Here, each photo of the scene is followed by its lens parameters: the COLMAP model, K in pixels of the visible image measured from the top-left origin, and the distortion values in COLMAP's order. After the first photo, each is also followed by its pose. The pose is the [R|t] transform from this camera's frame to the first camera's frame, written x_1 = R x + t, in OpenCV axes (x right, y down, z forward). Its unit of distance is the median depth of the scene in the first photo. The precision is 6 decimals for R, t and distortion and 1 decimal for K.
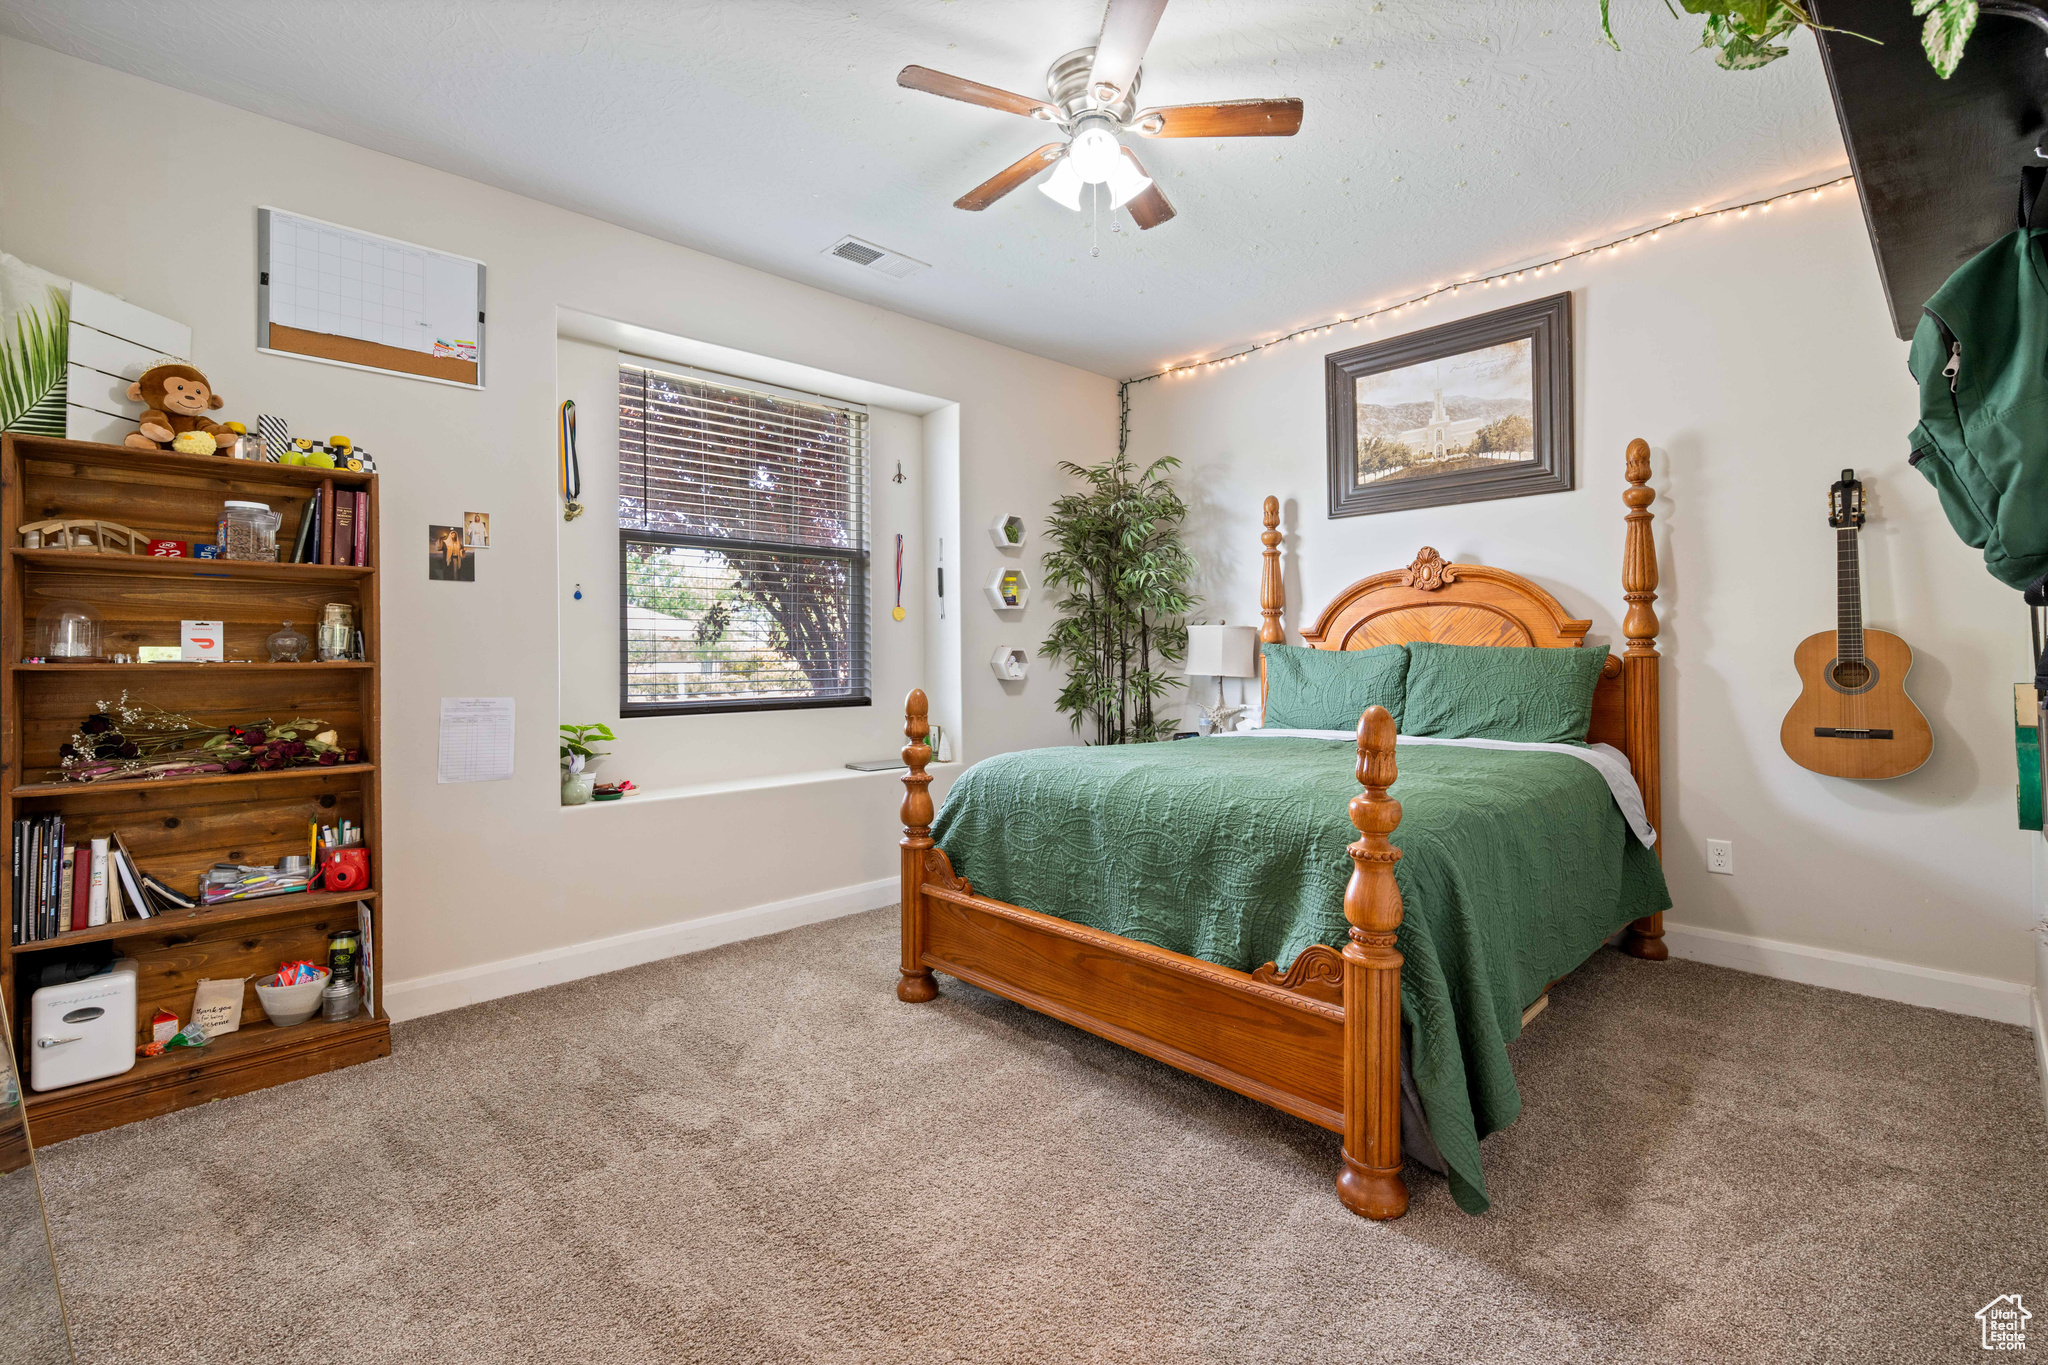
lens RADIAL K [[885.0, 0, 1024.2], [0, 885.0, 670.2], [0, 0, 1]] dist [-0.002908, -0.000151]
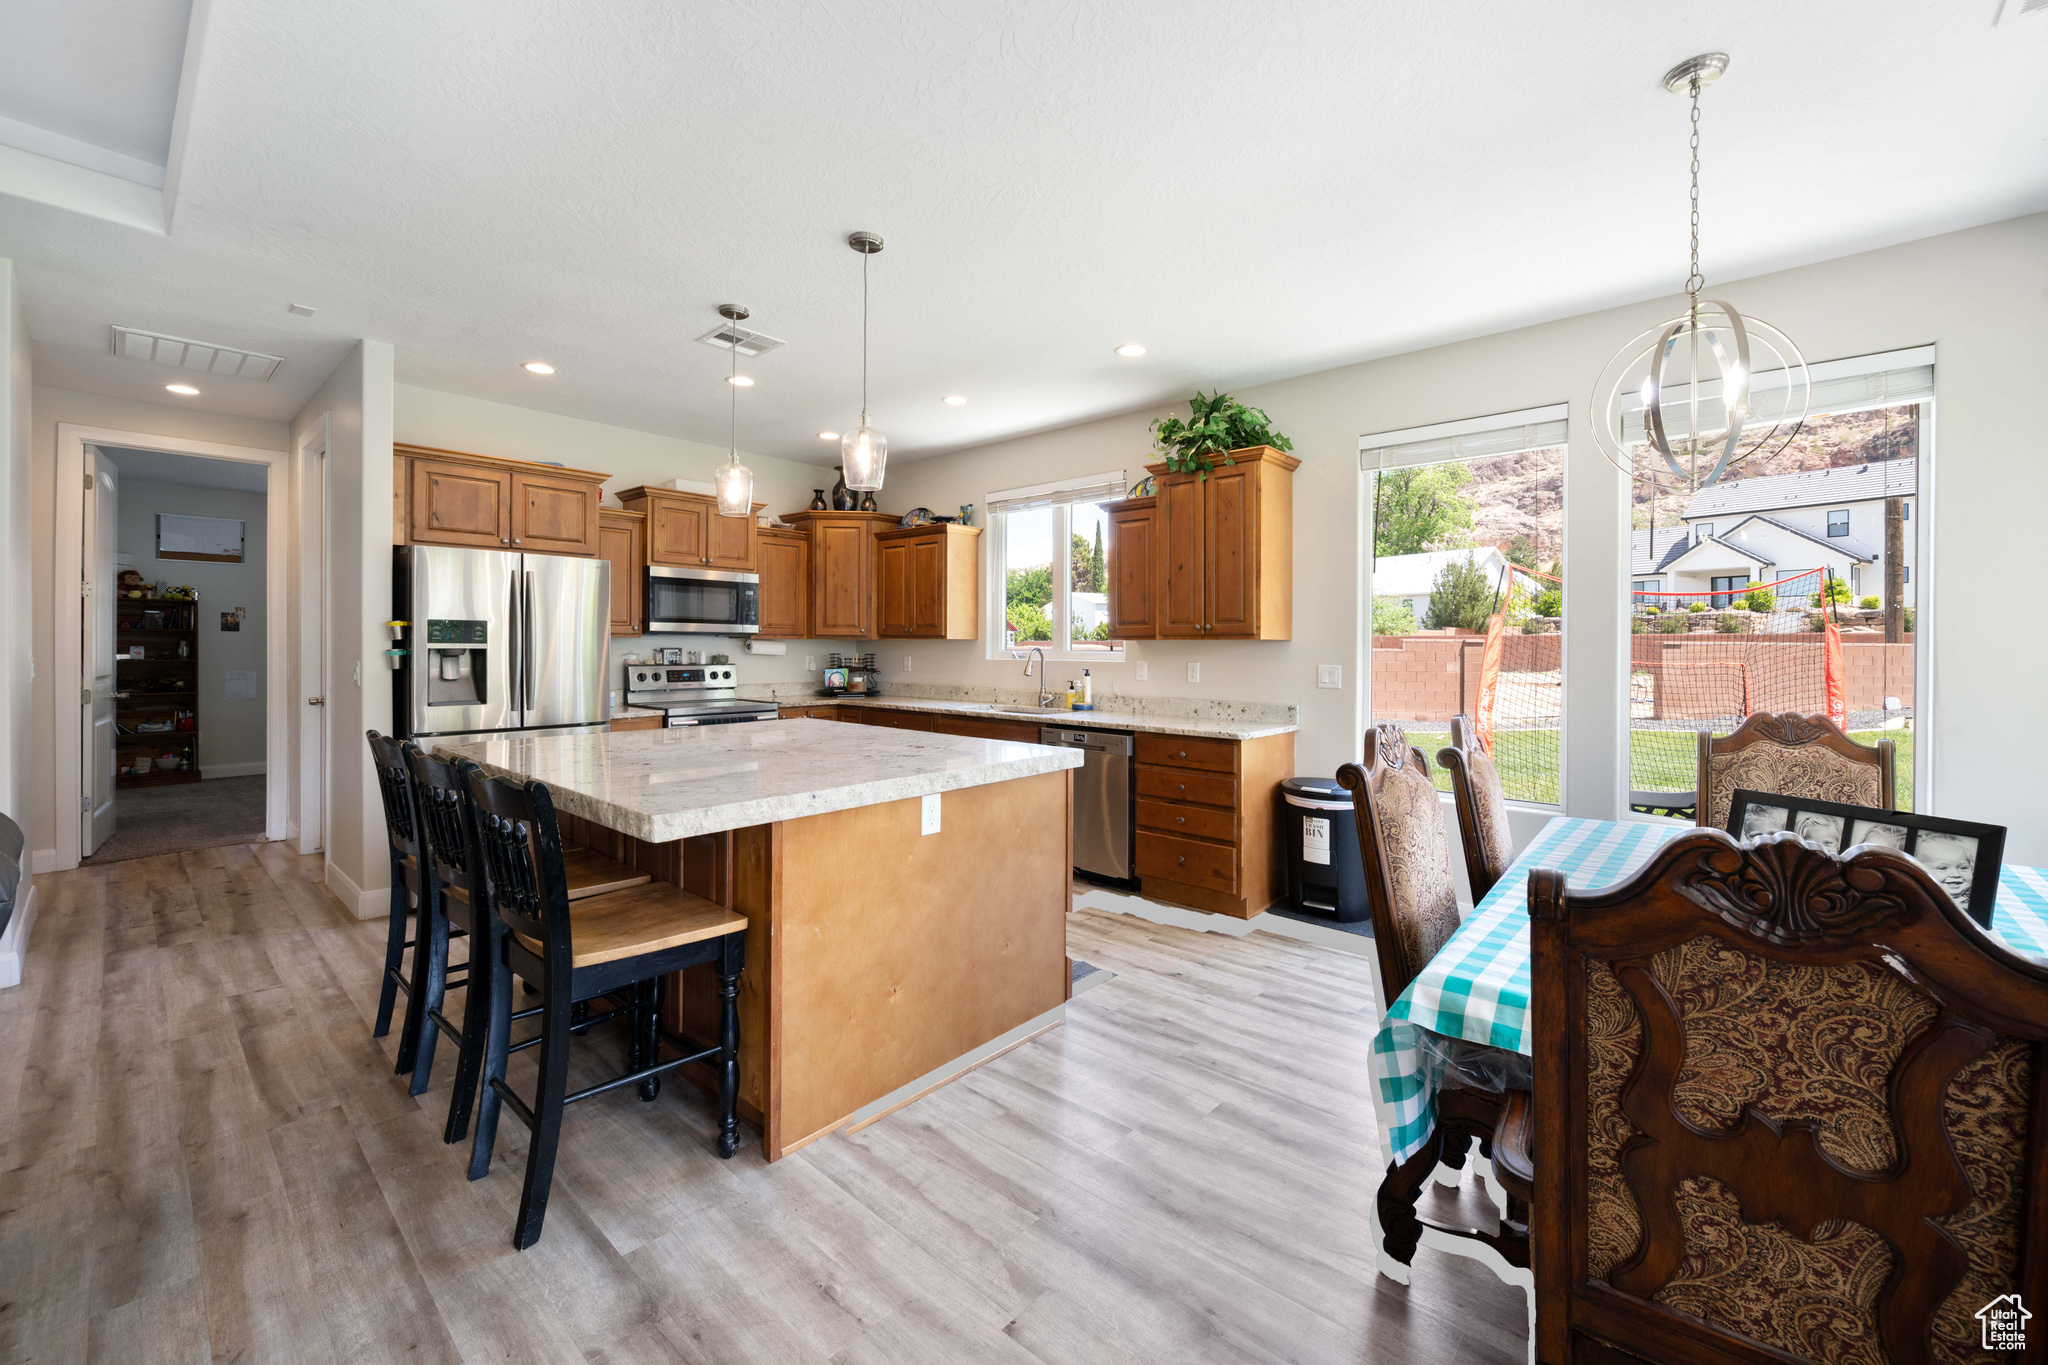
lens RADIAL K [[808.3, 0, 1017.0], [0, 808.3, 664.5], [0, 0, 1]] dist [0.000392, 0.000464]
pose [[0.995613, 0.013185, 0.092636, 1.933617], [-0.014528, 0.999799, 0.013838, -0.075196], [-0.092435, -0.015123, 0.995604, -2.170904]]
